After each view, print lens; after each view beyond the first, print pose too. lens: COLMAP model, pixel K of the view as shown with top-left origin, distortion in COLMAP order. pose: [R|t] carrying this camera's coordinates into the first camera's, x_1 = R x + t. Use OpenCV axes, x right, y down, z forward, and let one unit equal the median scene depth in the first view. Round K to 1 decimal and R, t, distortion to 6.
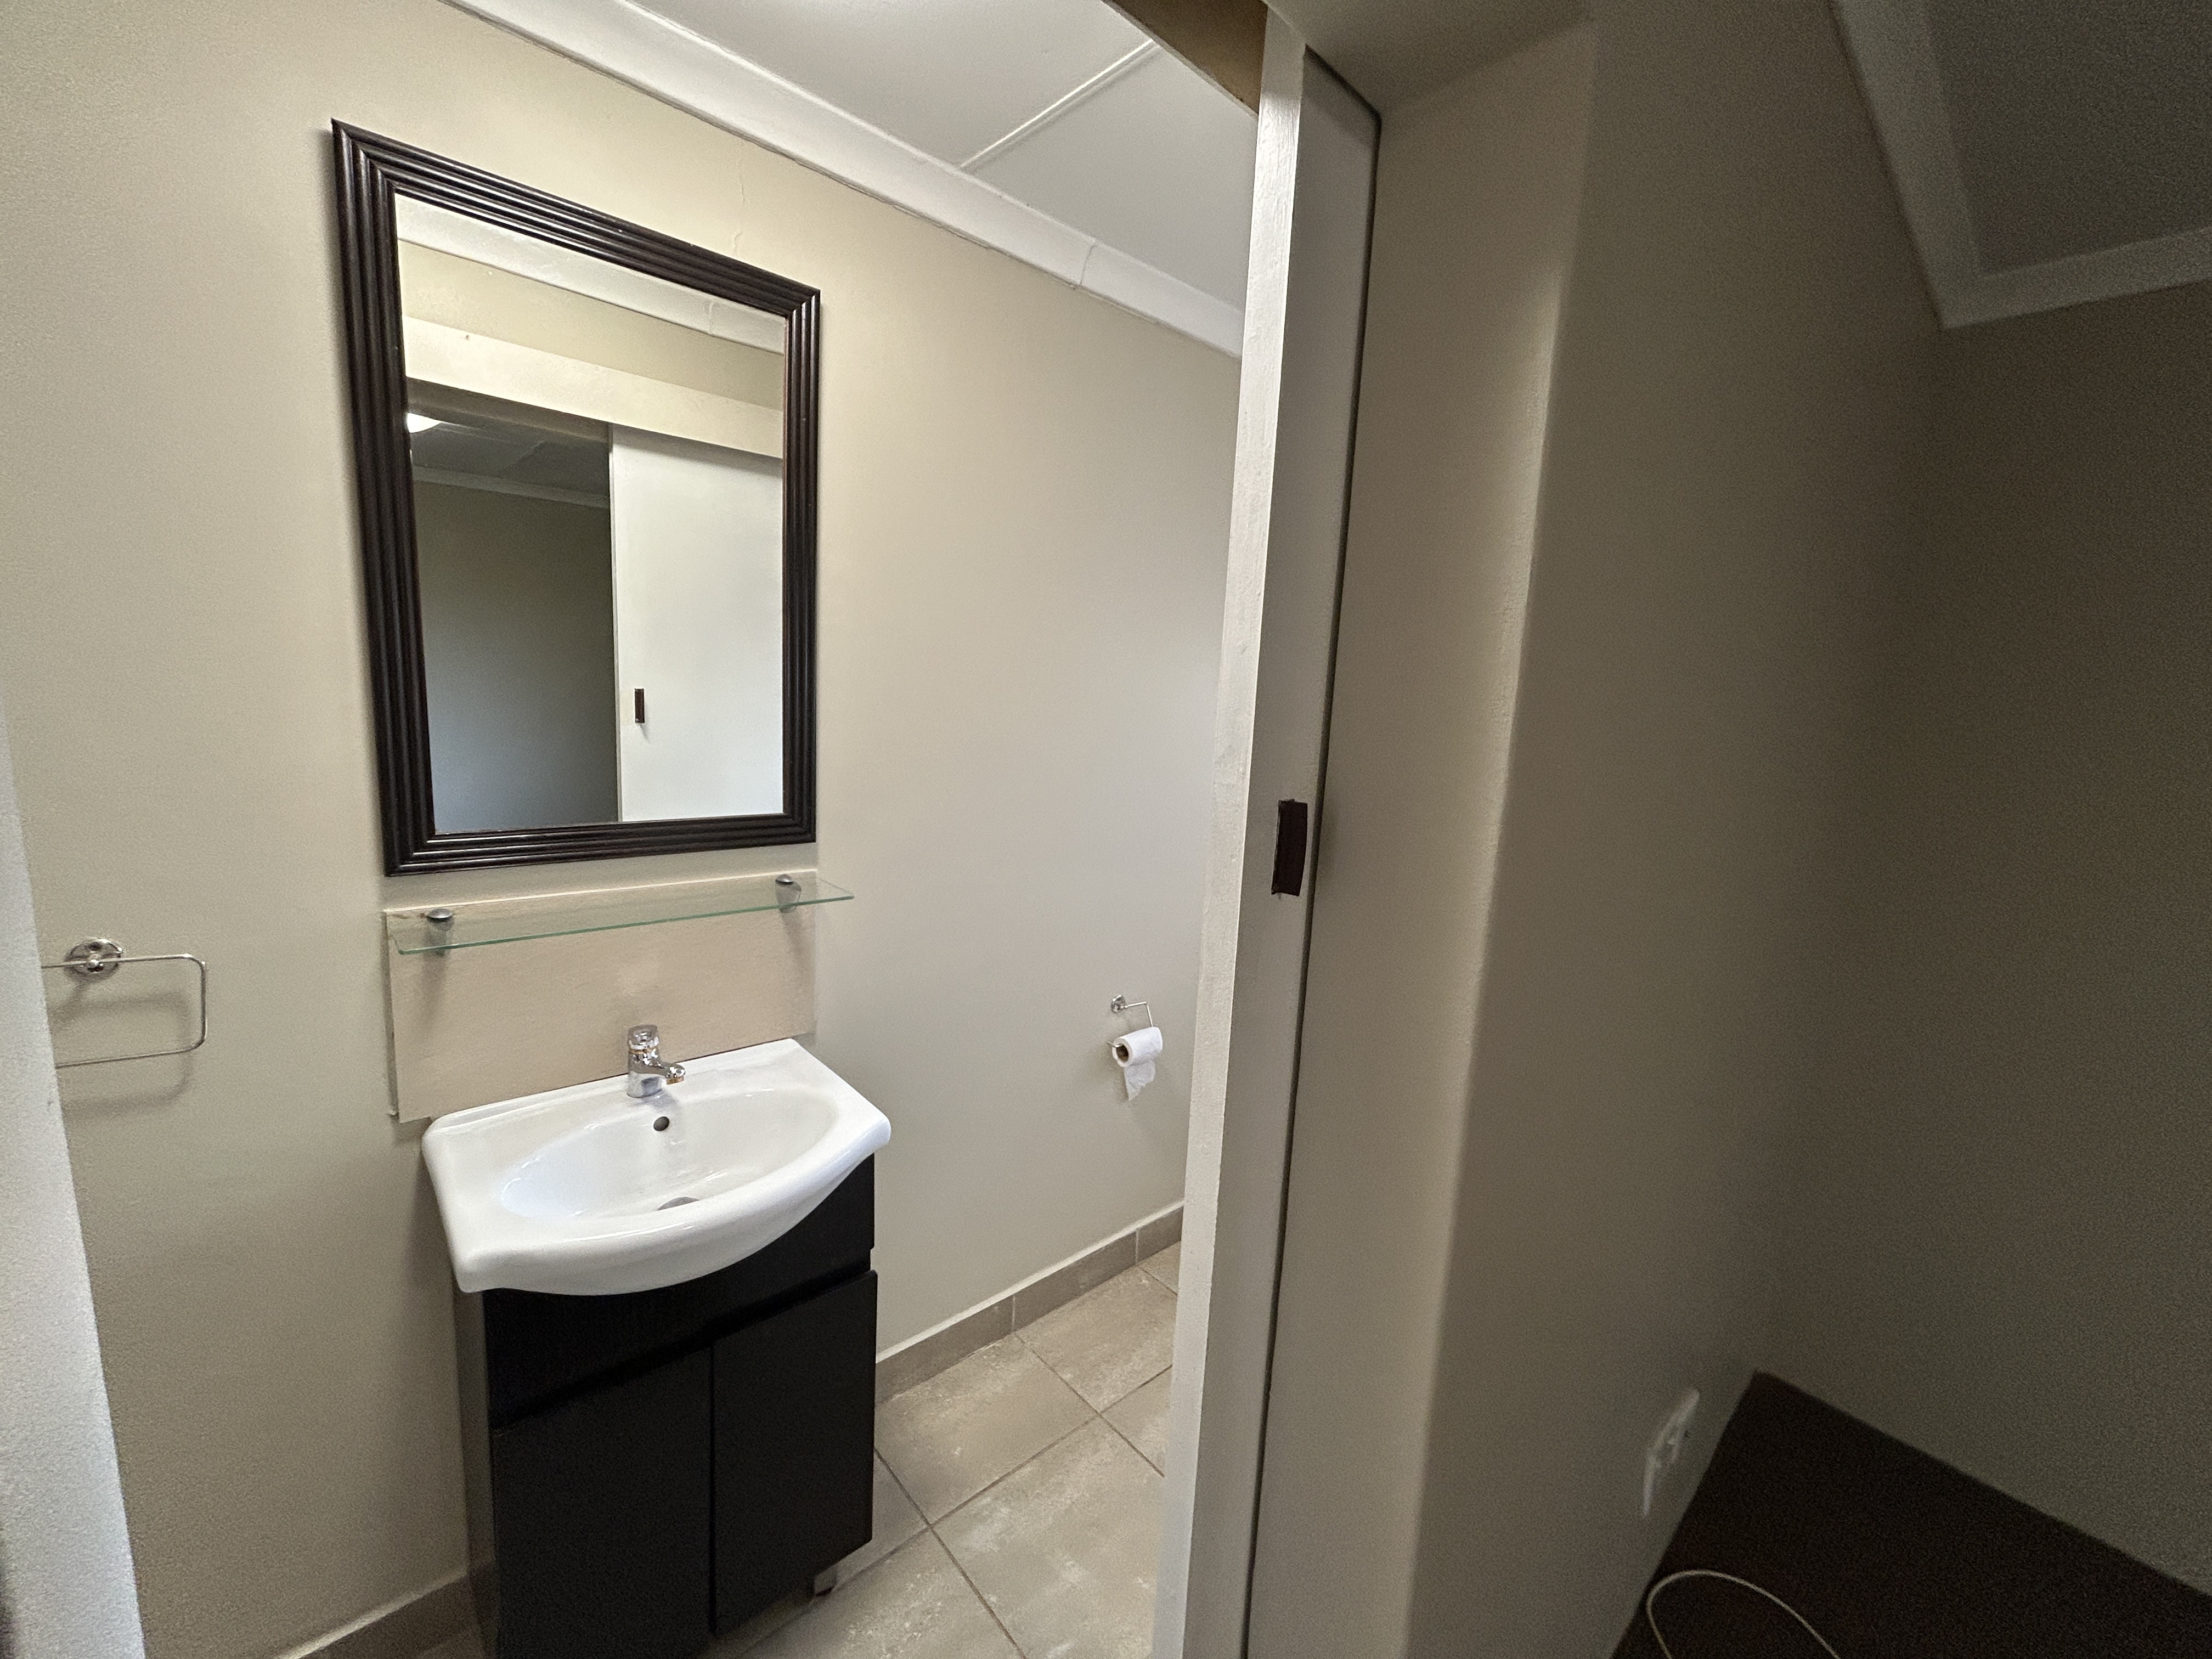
lens RADIAL K [[891.4, 0, 1109.4], [0, 891.4, 830.1], [0, 0, 1]] dist [0.000223, 0.000927]
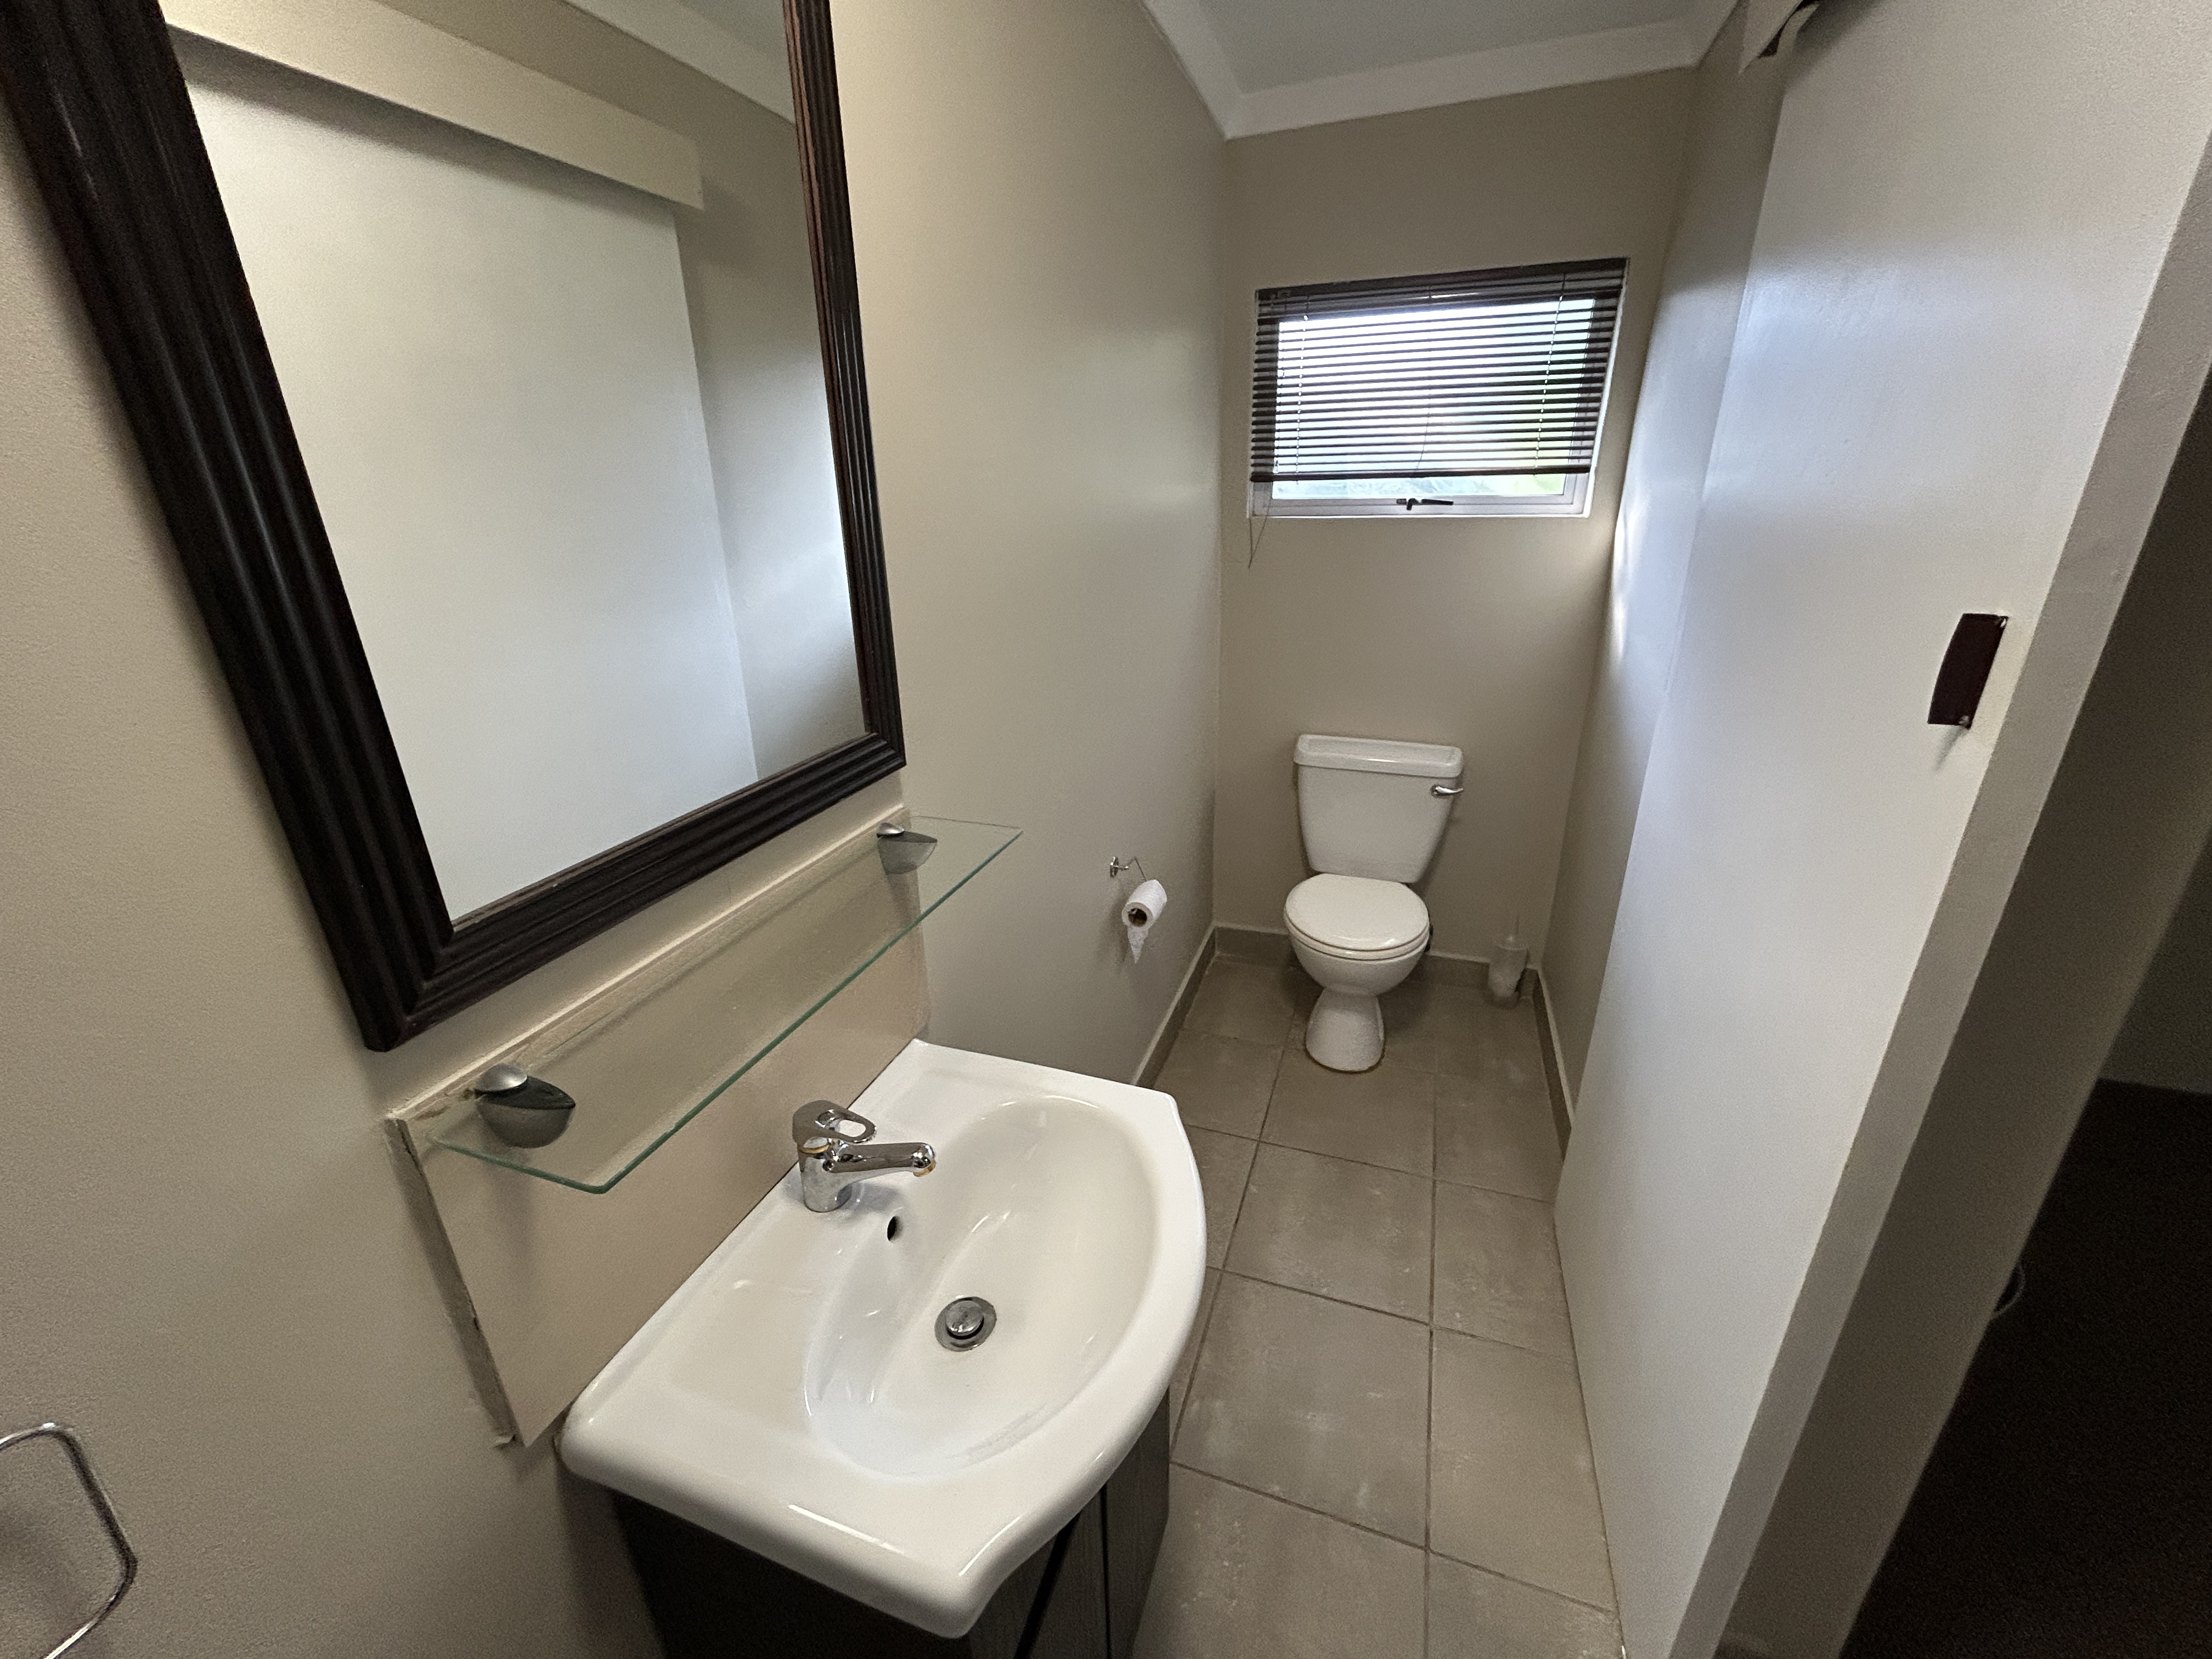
lens RADIAL K [[891.4, 0, 1111.7], [0, 891.4, 823.1], [0, 0, 1]] dist [0.000223, 0.000927]
pose [[0.870624, -0.241875, 0.428382, -0.556299], [0.142744, 0.957526, 0.250537, -0.103447], [-0.470785, -0.156974, 0.868171, 0.377762]]
